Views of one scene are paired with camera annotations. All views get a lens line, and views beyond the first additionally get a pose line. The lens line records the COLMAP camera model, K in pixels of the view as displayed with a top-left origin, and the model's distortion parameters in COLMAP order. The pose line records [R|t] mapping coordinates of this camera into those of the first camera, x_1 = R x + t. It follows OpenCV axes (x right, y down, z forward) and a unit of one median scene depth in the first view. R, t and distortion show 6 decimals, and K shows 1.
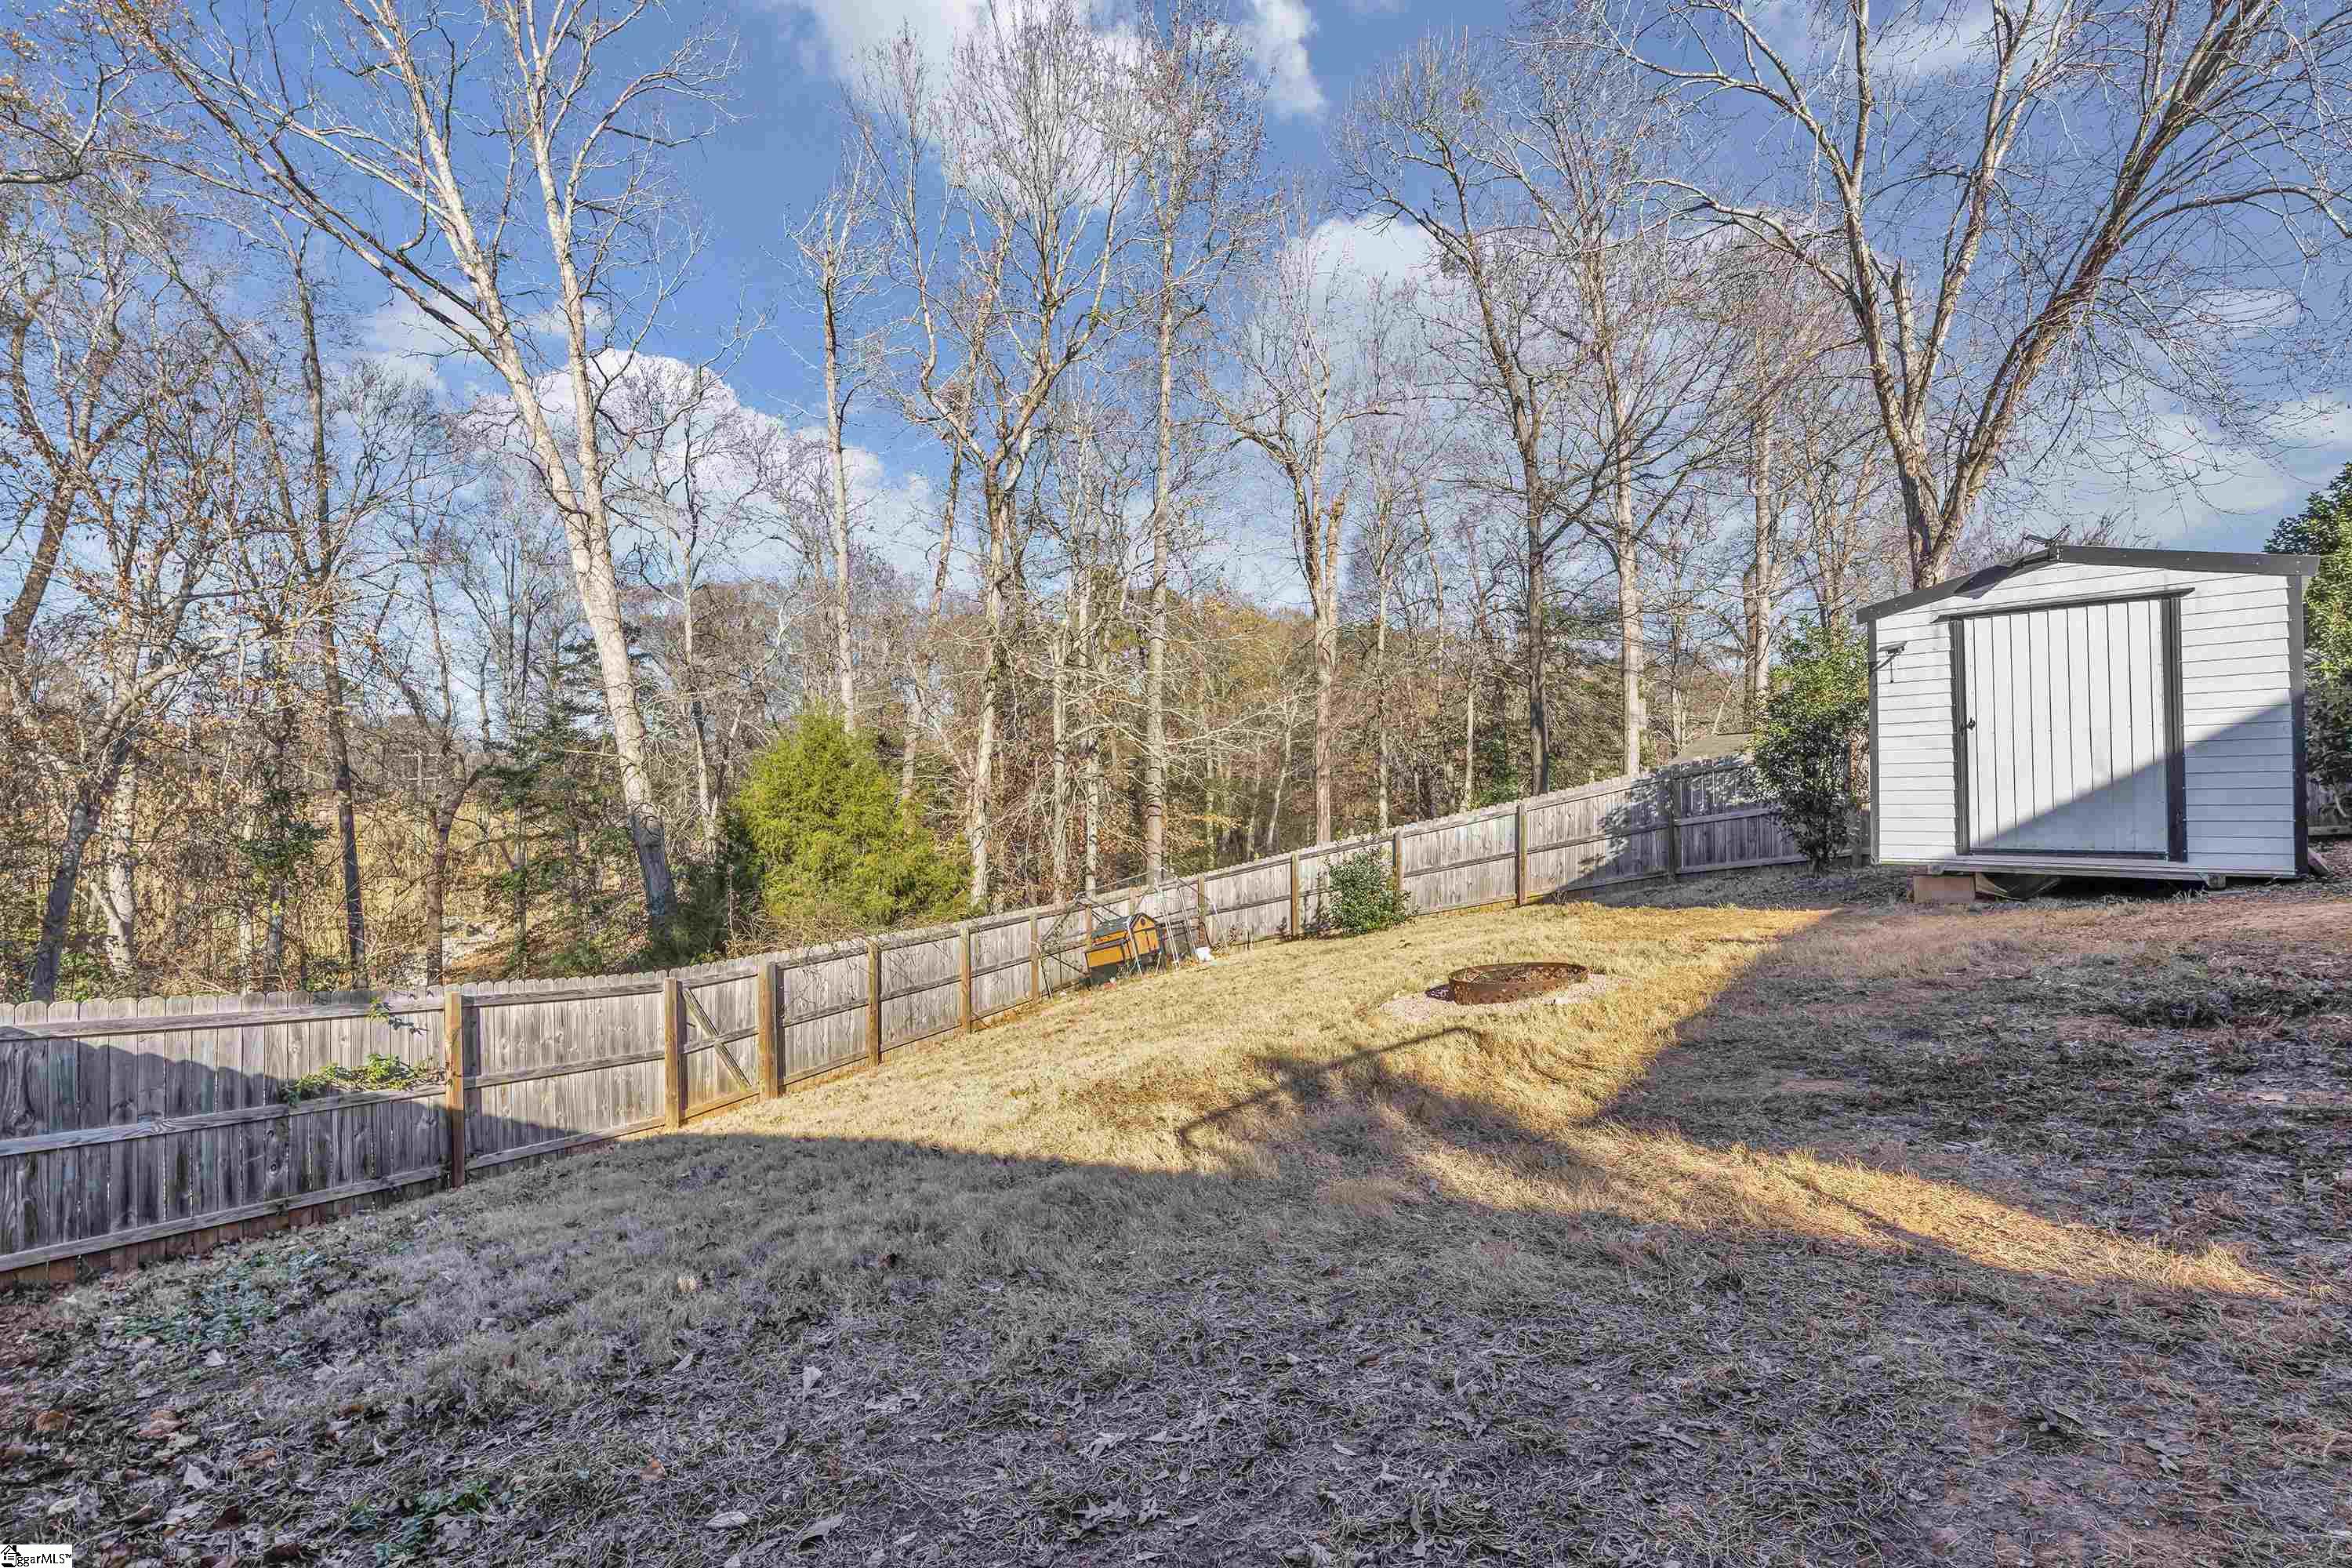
lens RADIAL K [[1021.0, 0, 1174.9], [0, 1021.0, 779.5], [0, 0, 1]] dist [0.005612, 0.000494]
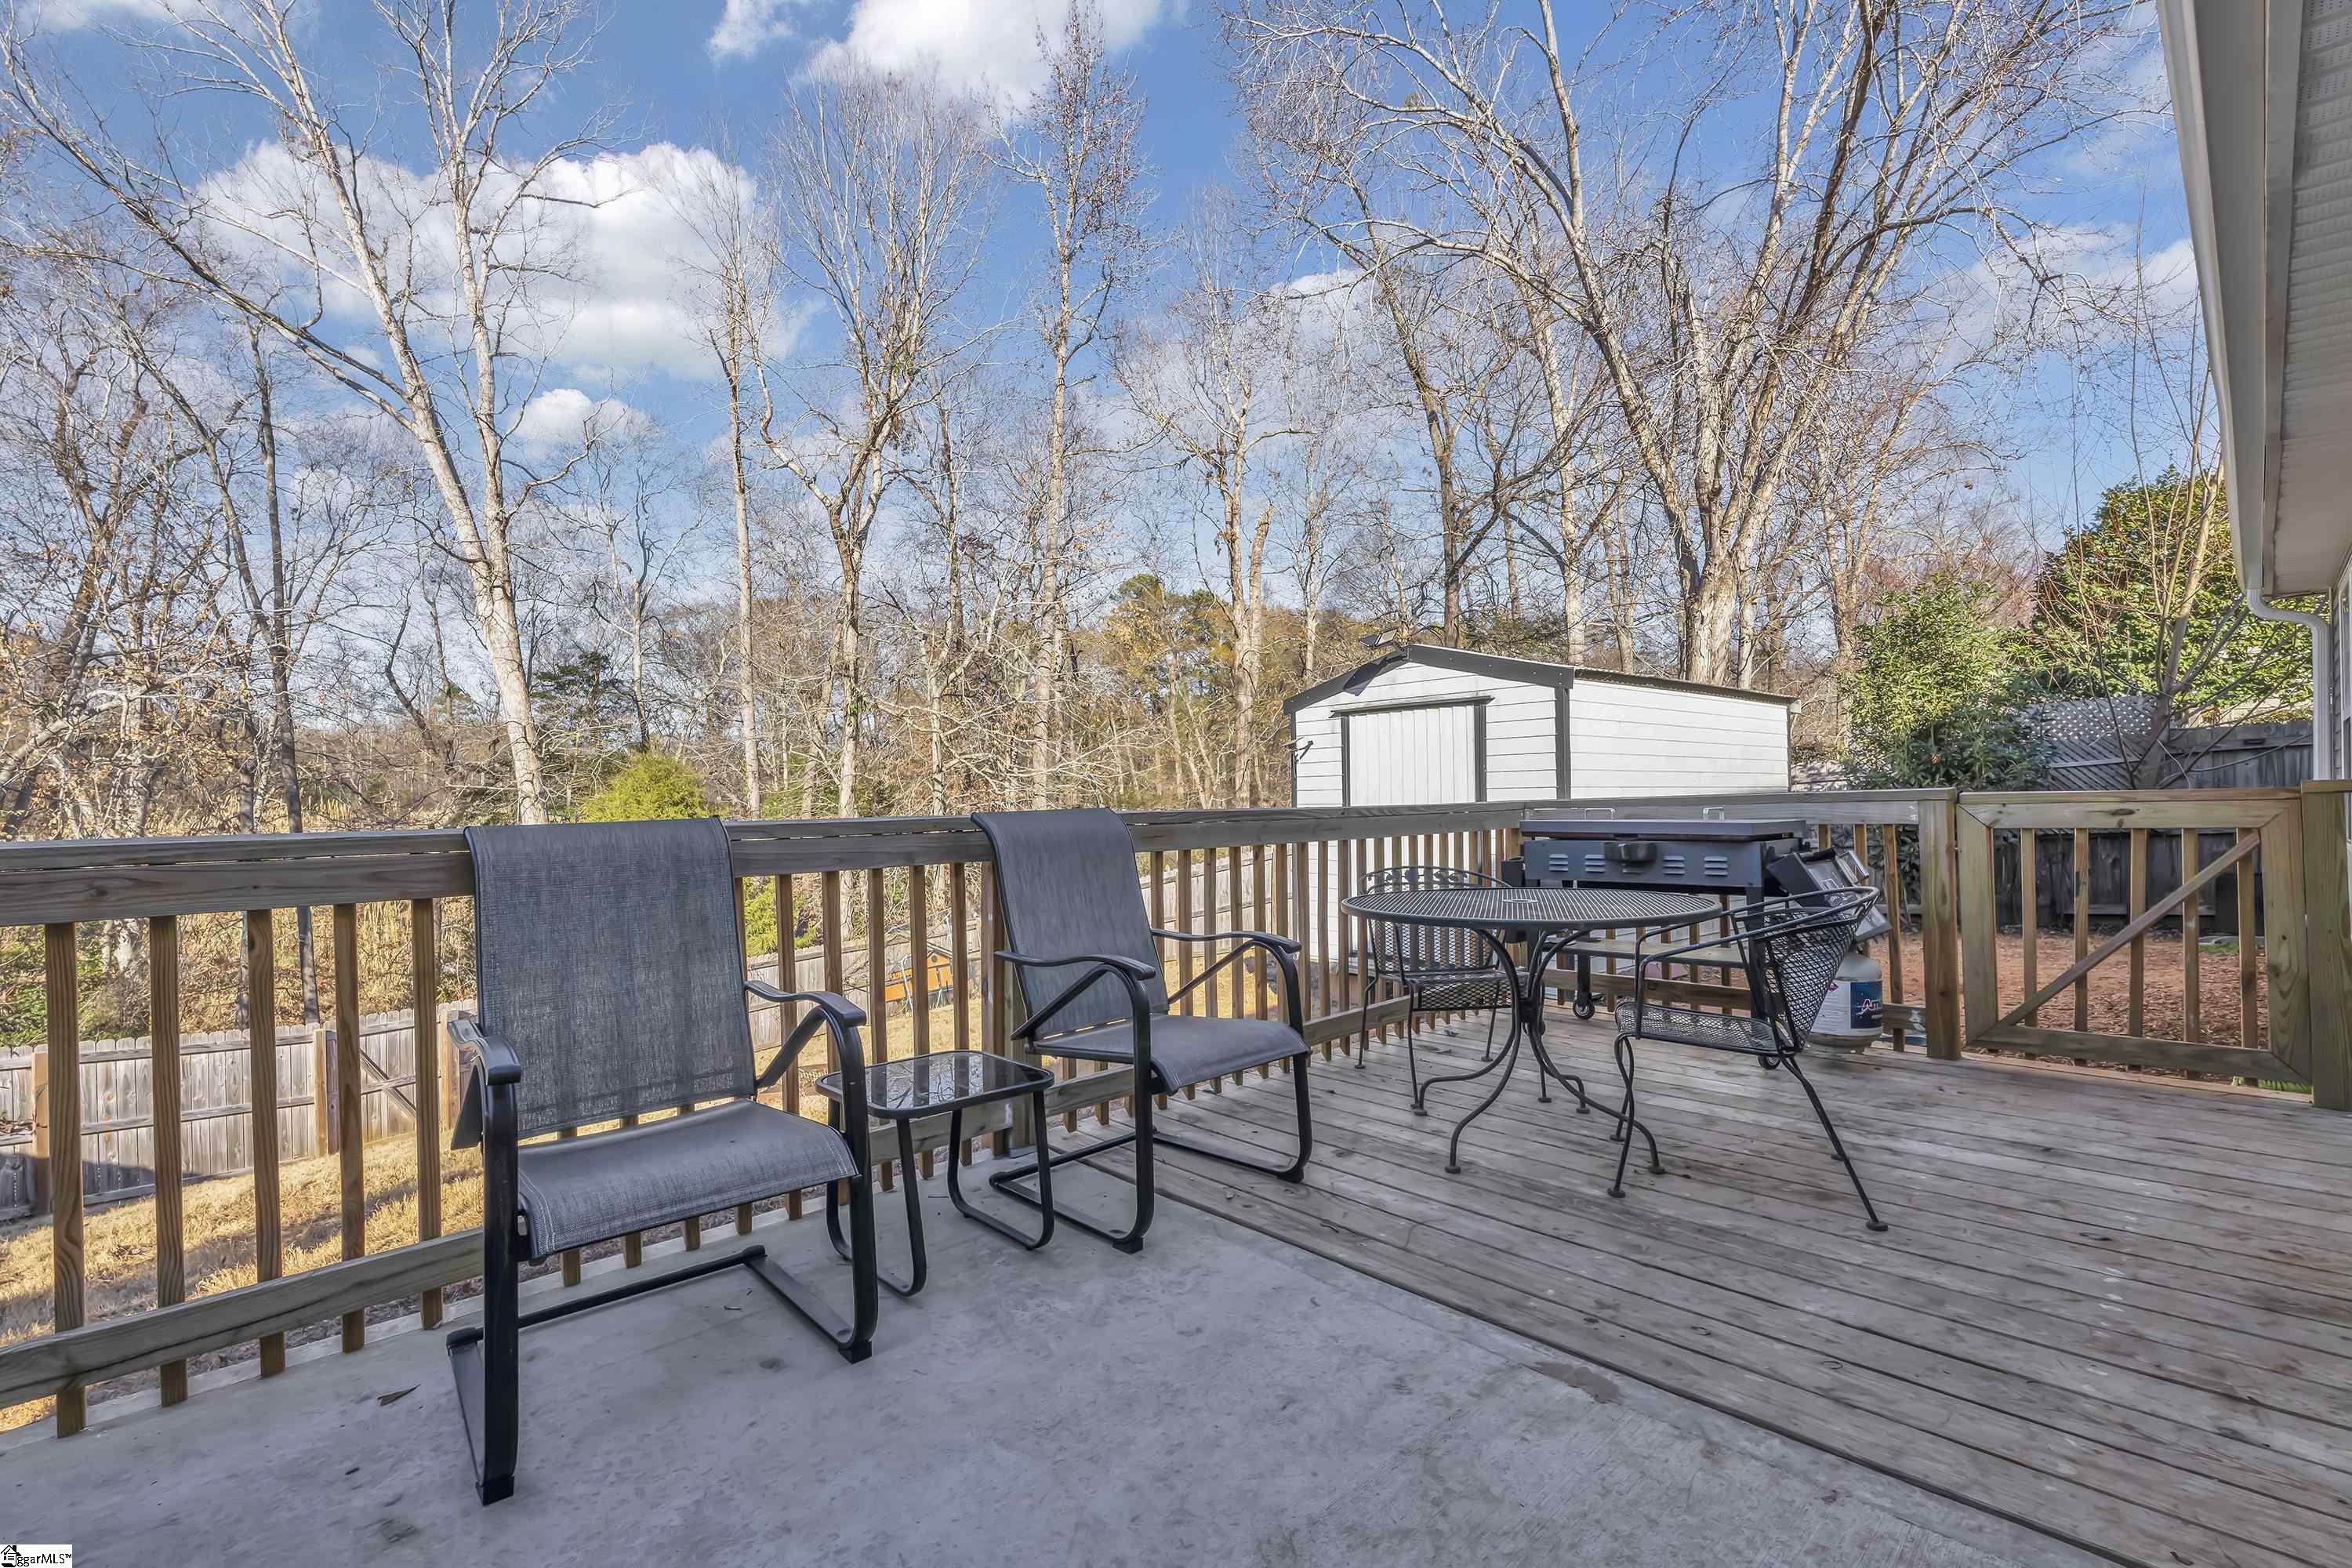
lens RADIAL K [[1021.0, 0, 1164.6], [0, 1021.0, 783.7], [0, 0, 1]] dist [0.005612, 0.000494]
pose [[0.995279, -0.001257, -0.097052, 0.589902], [0.001762, 0.999985, 0.005116, -0.082642], [0.097044, -0.005263, 0.995266, 0.008209]]
